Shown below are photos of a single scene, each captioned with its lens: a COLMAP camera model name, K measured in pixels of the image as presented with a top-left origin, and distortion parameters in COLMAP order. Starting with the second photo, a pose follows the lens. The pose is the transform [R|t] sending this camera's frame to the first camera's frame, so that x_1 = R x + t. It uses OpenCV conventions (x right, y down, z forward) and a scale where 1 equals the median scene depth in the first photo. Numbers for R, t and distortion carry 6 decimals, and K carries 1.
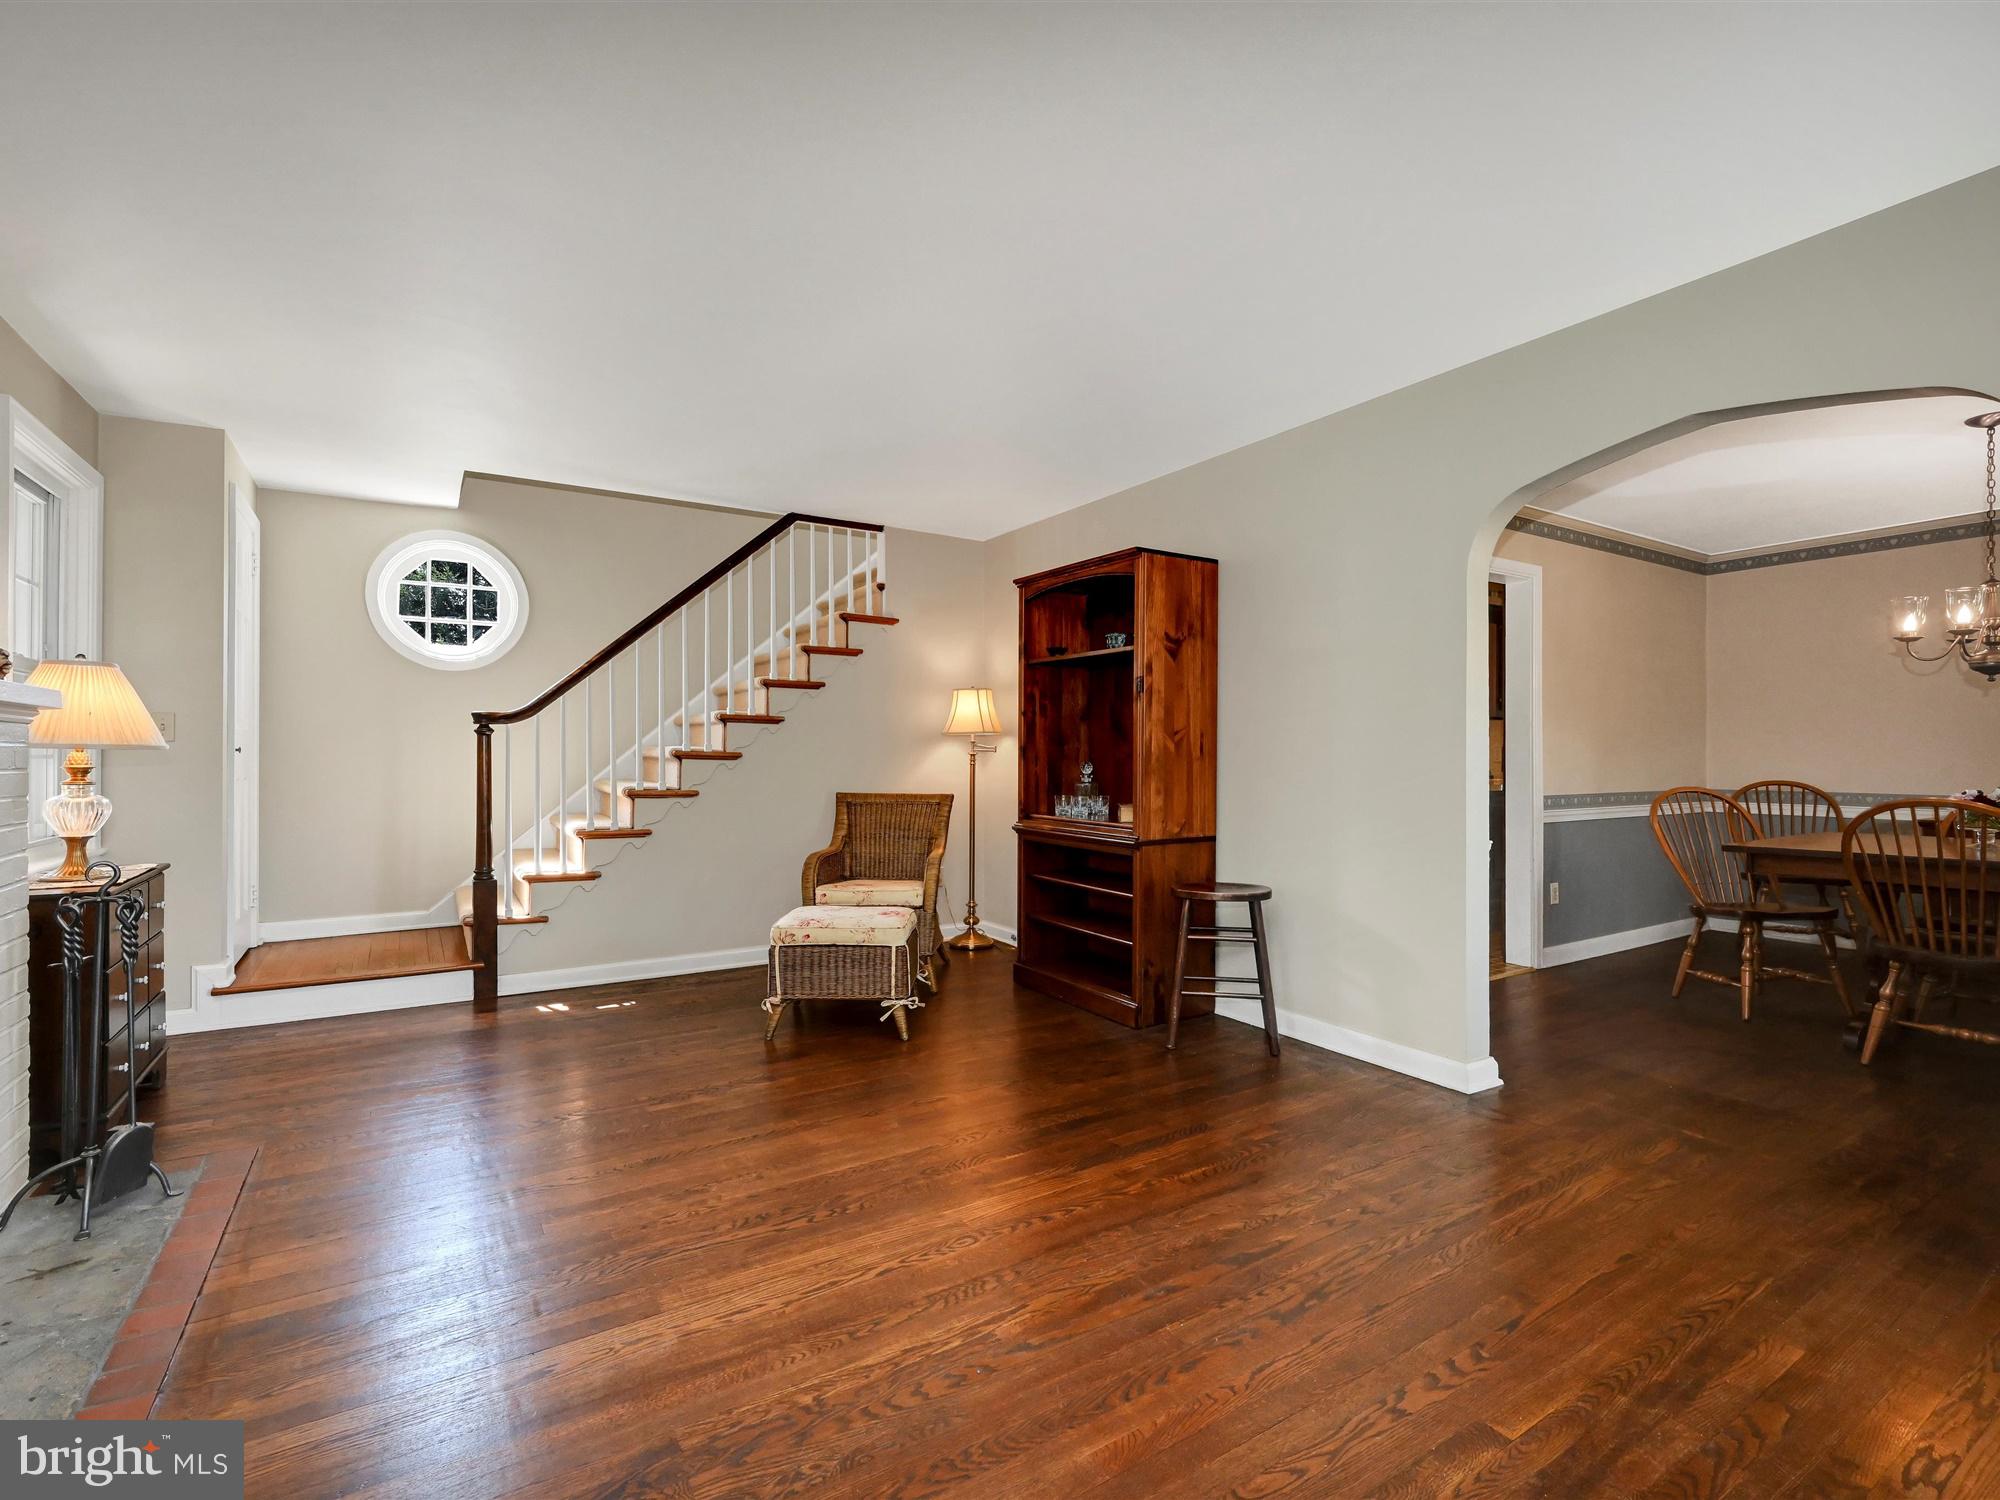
lens RADIAL K [[929.6, 0, 1006.4], [0, 929.6, 742.4], [0, 0, 1]] dist [0.020133, -0.000003]
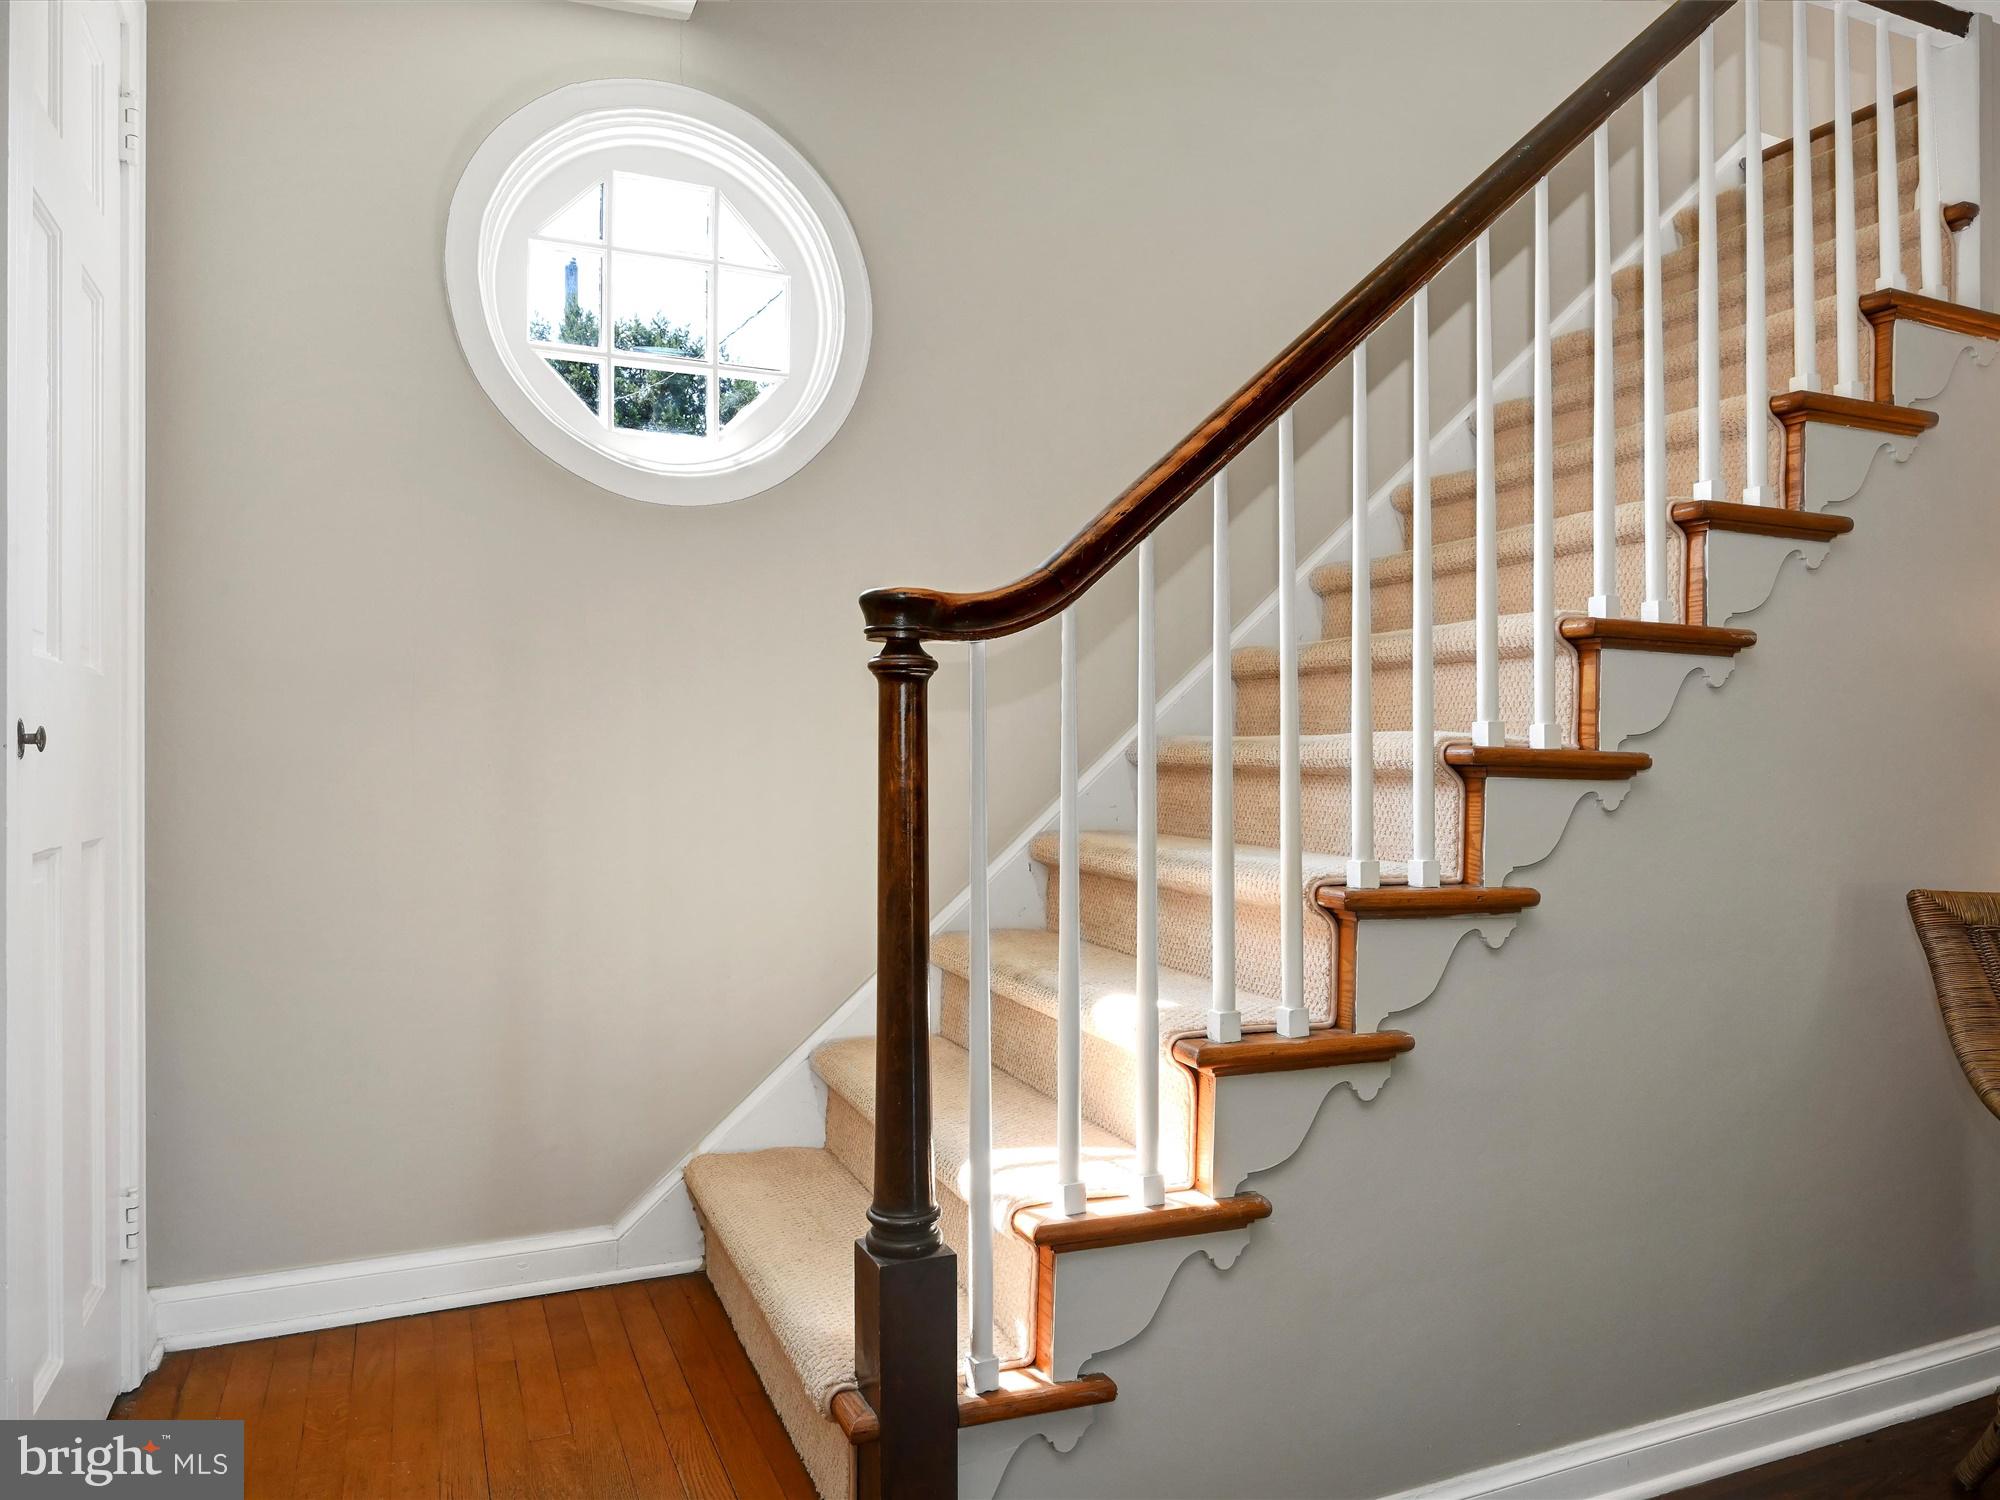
lens RADIAL K [[1336.1, 0, 1000.0], [0, 1336.1, 750.0], [0, 0, 1]] dist [-0.000871, 0.000195]
pose [[0.988815, 0.000724, -0.149143, -0.454742], [0.000237, 0.999979, 0.006428, 0.007672], [0.149144, -0.006392, 0.988795, 0.612934]]
